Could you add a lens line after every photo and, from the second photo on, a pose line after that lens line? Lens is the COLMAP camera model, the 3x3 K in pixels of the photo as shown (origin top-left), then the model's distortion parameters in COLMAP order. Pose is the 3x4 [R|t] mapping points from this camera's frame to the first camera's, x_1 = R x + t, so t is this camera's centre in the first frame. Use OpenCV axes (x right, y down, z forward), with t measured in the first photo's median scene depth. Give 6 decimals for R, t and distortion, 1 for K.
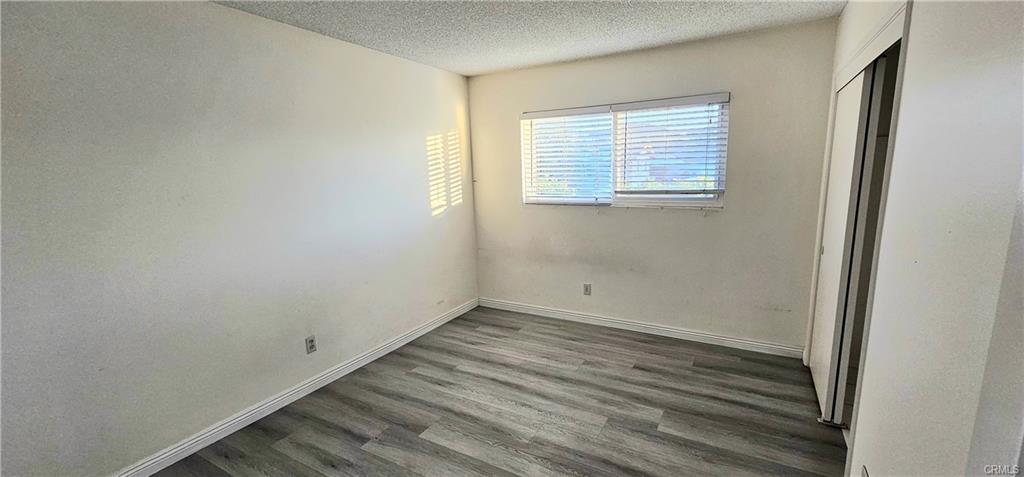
lens RADIAL K [[423.7, 0, 514.9], [0, 423.7, 246.4], [0, 0, 1]] dist [-0.001112, -0.003031]
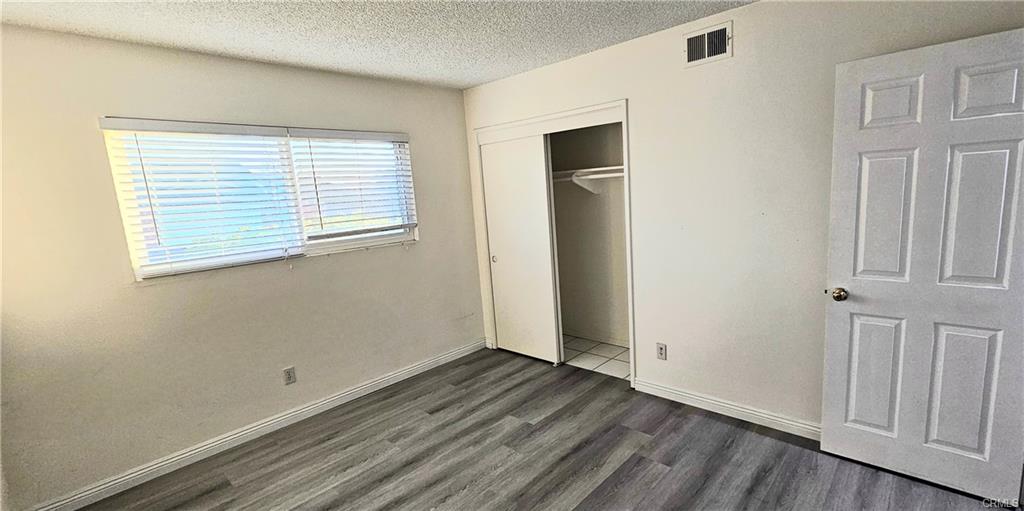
lens RADIAL K [[486.5, 0, 513.4], [0, 486.5, 266.9], [0, 0, 1]] dist [-0.002872, -0.000546]
pose [[0.192902, -0.137664, 0.971513, -0.654275], [0.237238, 0.967277, 0.089958, -0.076529], [-0.952107, 0.213127, 0.219249, 0.507289]]
